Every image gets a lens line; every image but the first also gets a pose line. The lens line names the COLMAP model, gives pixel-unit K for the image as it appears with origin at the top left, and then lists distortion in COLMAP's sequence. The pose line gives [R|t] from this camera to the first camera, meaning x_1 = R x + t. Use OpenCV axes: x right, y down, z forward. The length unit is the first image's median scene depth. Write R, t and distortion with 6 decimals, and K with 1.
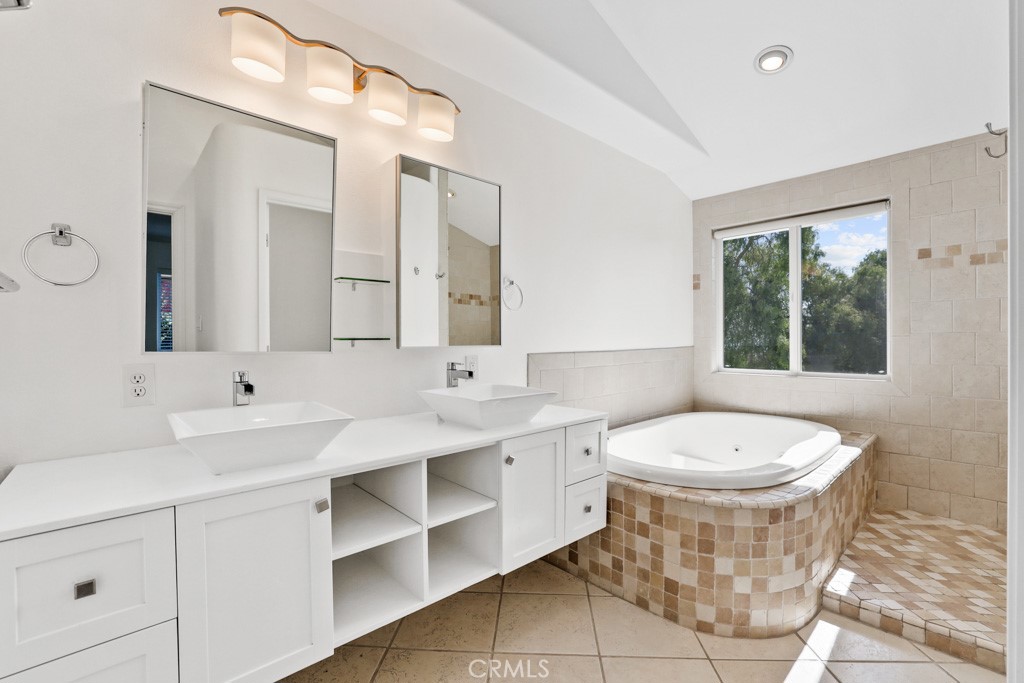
lens RADIAL K [[455.0, 0, 510.9], [0, 455.0, 341.8], [0, 0, 1]] dist [-0.032993, 0.000492]
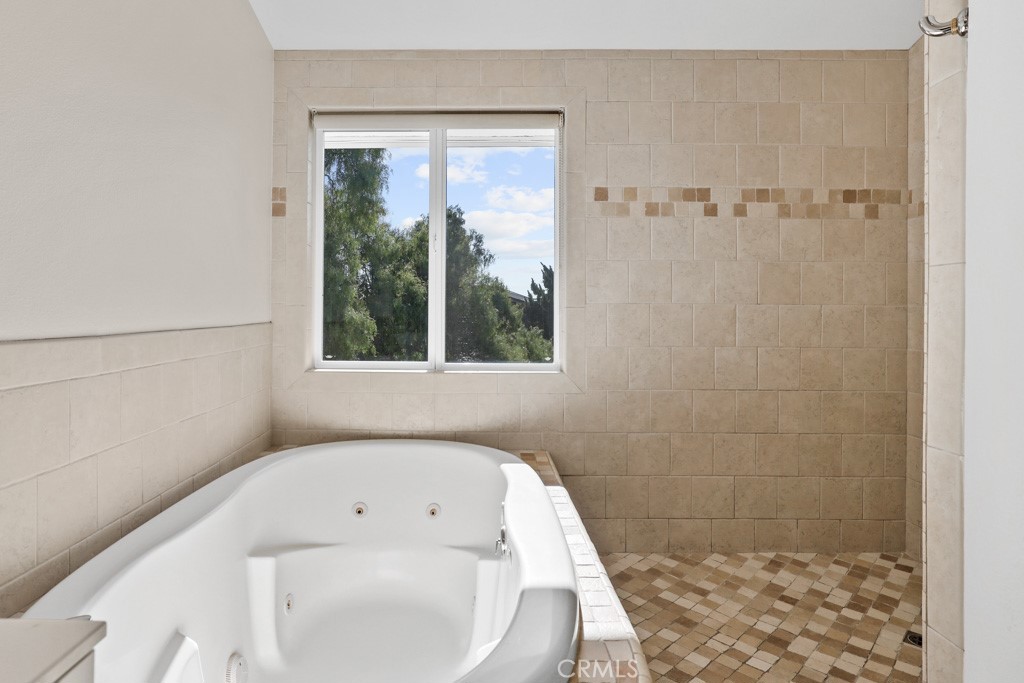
lens RADIAL K [[620.9, 0, 499.2], [0, 620.9, 308.2], [0, 0, 1]] dist [-0.026703, 0.000784]
pose [[0.690151, 0.012939, 0.723550, 0.079247], [-0.005047, 0.999902, -0.013067, 0.001776], [-0.723648, 0.005367, 0.690148, 0.386641]]
